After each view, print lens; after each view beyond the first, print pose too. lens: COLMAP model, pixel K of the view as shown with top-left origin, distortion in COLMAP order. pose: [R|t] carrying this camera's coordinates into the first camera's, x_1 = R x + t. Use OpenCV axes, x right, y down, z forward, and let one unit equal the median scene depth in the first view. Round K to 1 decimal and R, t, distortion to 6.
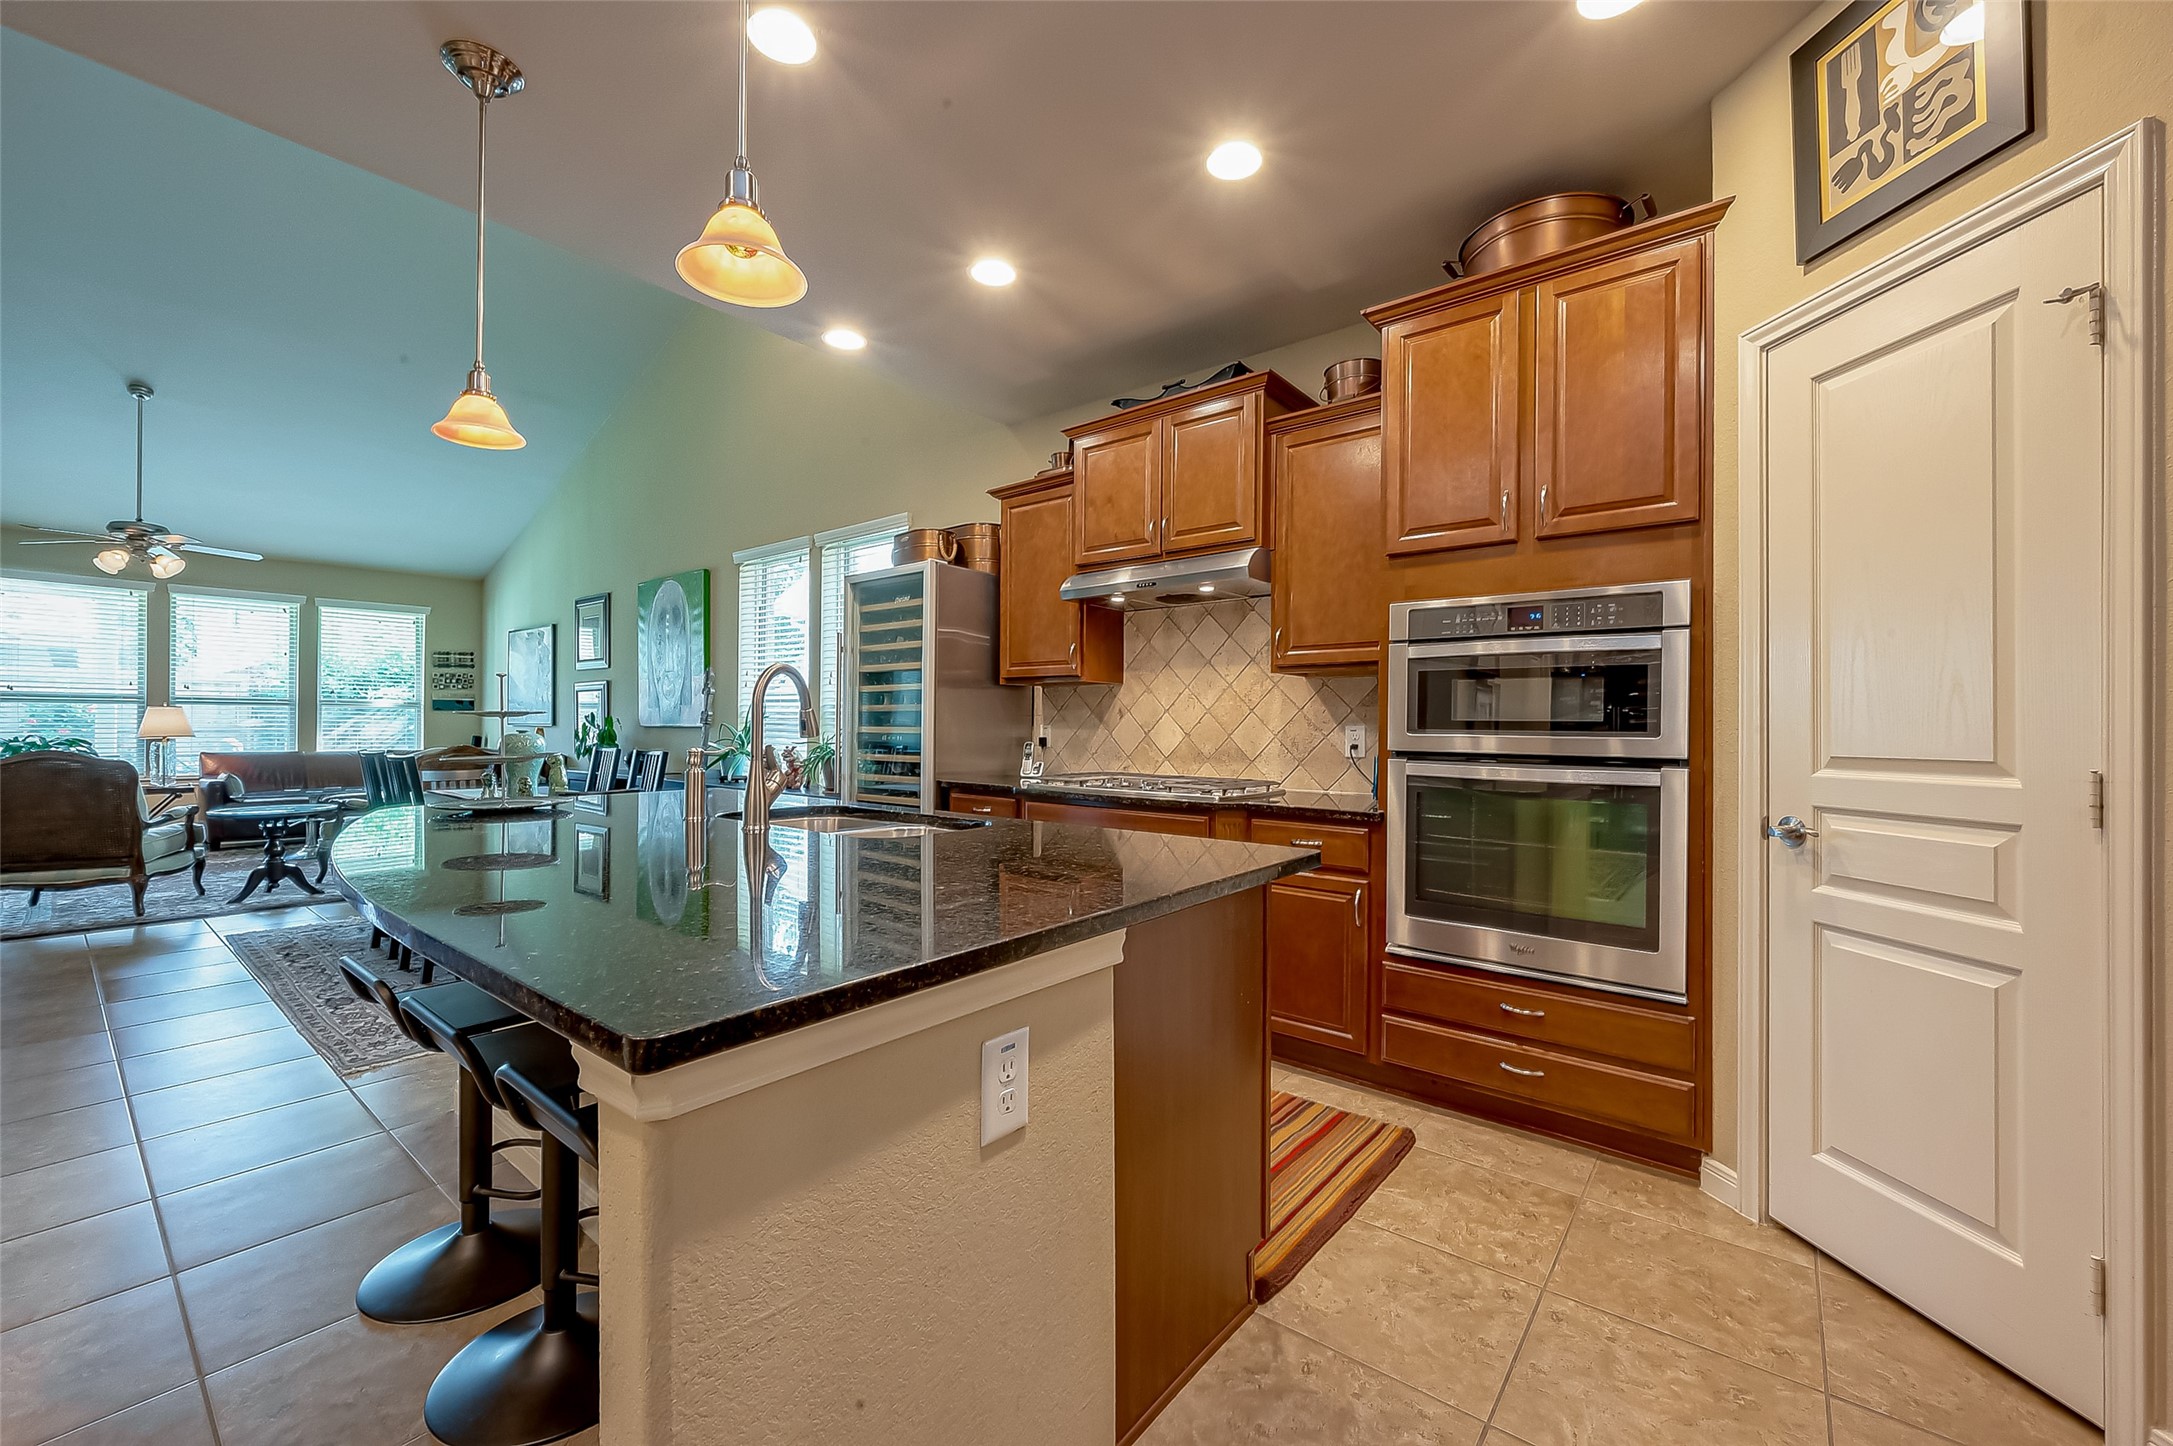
lens RADIAL K [[865.3, 0, 1091.8], [0, 865.3, 722.4], [0, 0, 1]] dist [-0.001422, -0.000349]
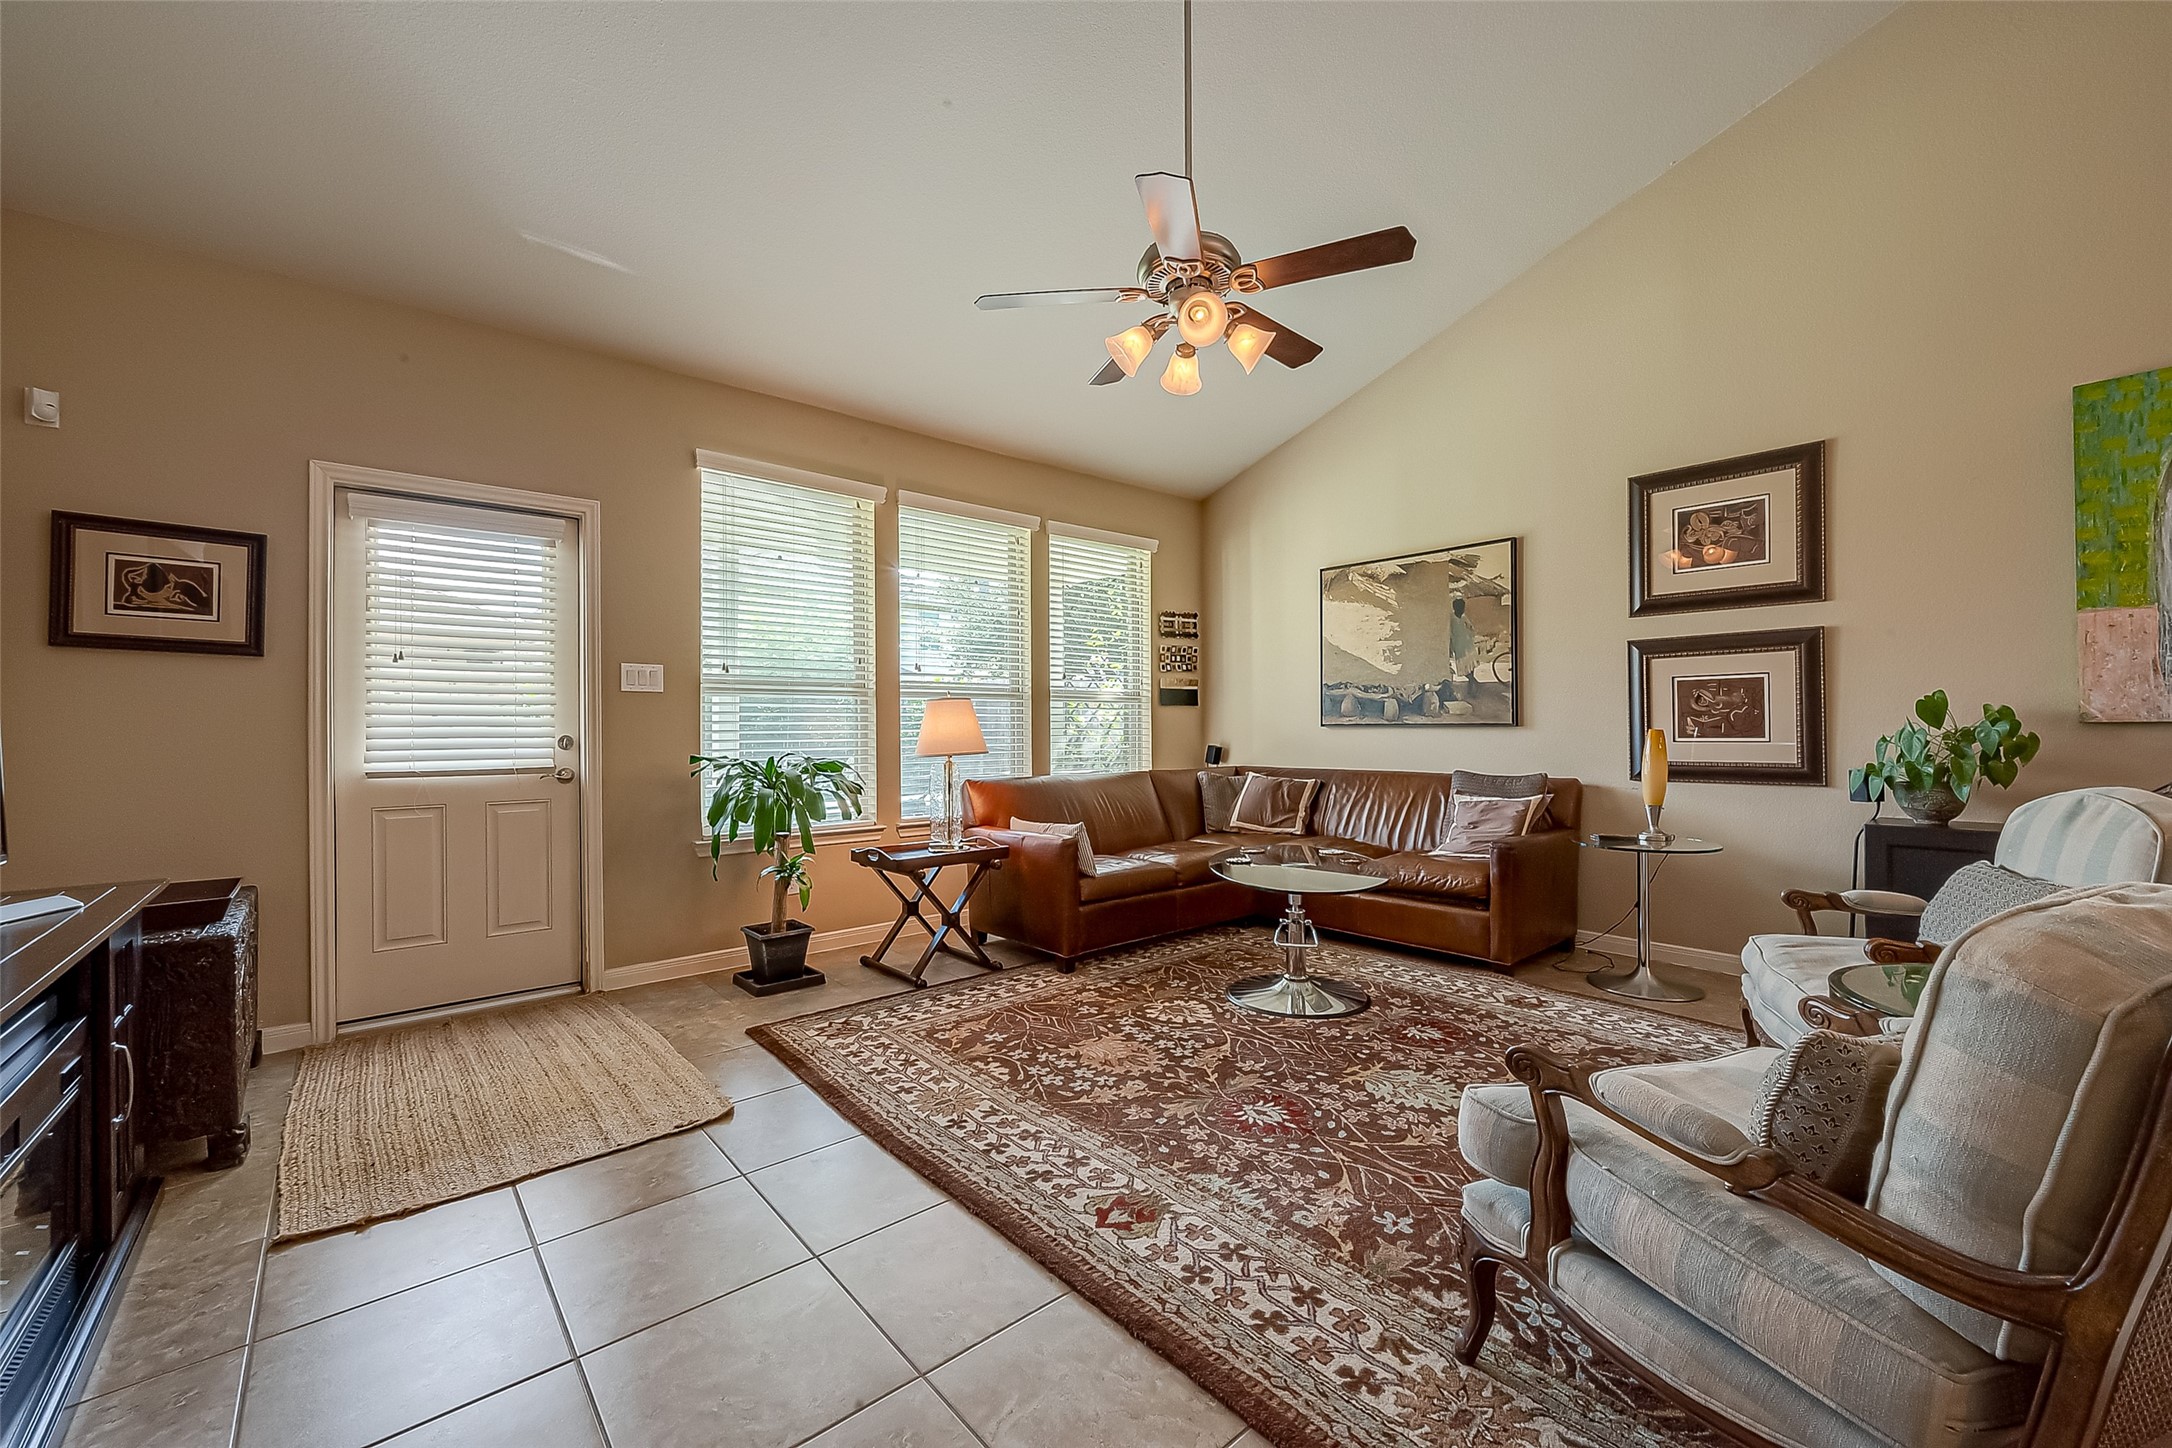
lens RADIAL K [[848.5, 0, 1102.7], [0, 848.5, 729.2], [0, 0, 1]] dist [-0.001352, 0.000144]
pose [[0.985148, -0.017033, -0.170863, -0.699515], [0.020086, 0.999668, 0.016157, -0.007542], [0.170531, -0.019349, 0.985162, 0.382584]]
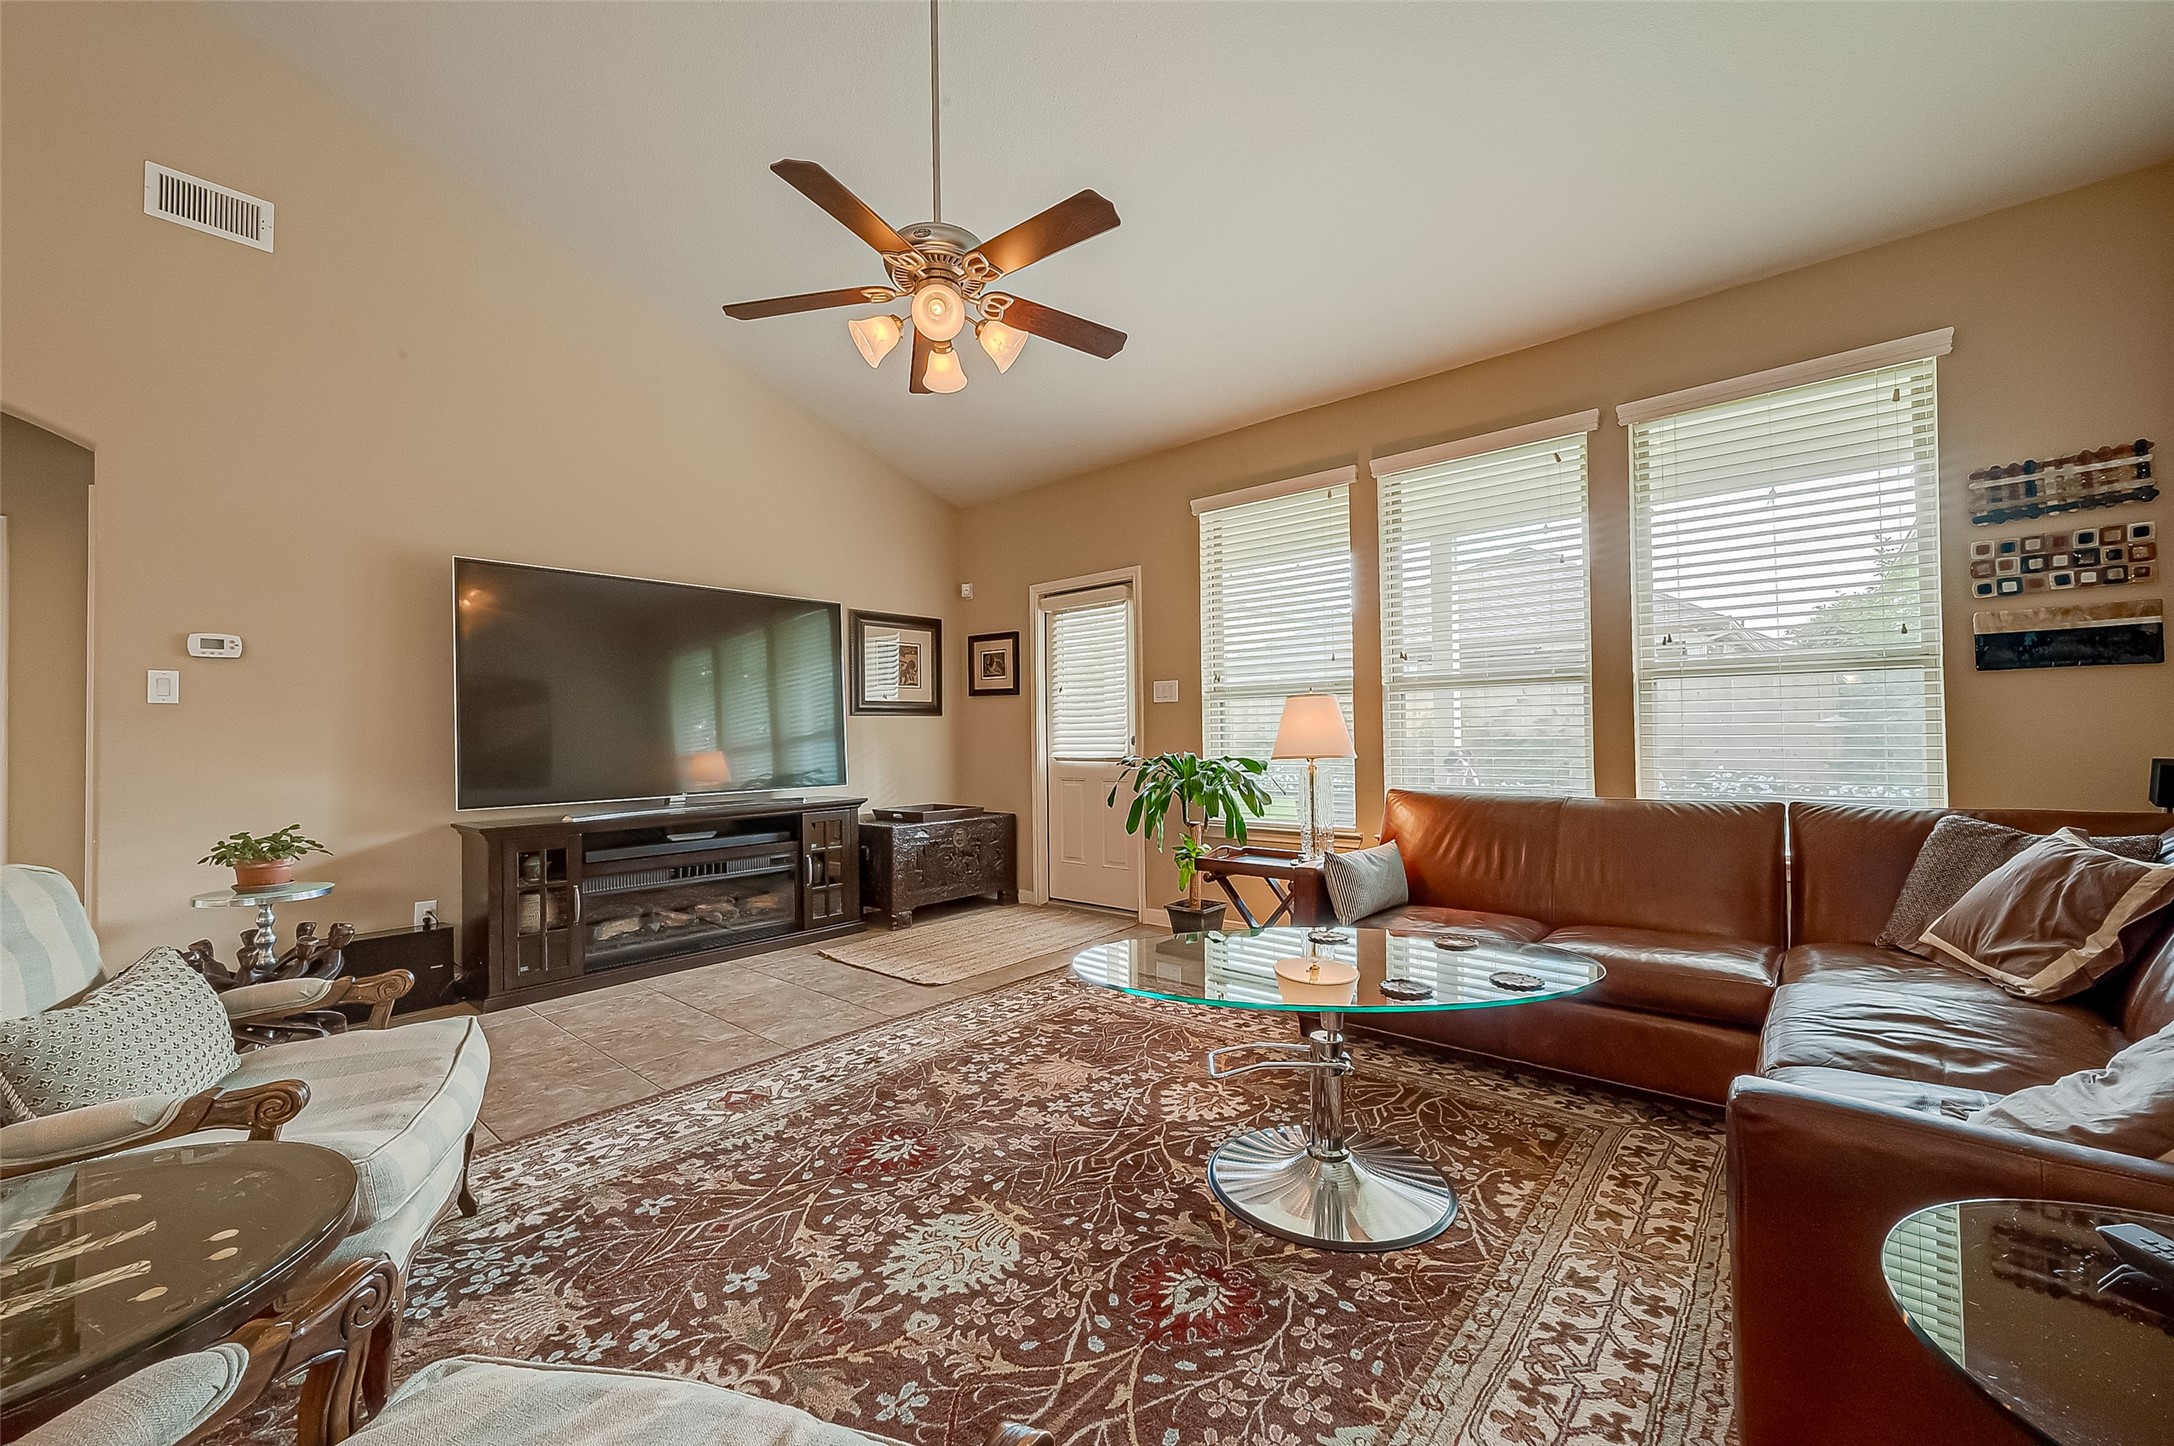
lens RADIAL K [[865.7, 0, 1095.0], [0, 865.7, 727.9], [0, 0, 1]] dist [-0.001422, -0.000349]
pose [[-0.037363, -0.017555, -0.999148, -0.455566], [0.033317, 0.999268, -0.018803, 0.000999], [0.998746, -0.033991, -0.036751, 0.707382]]
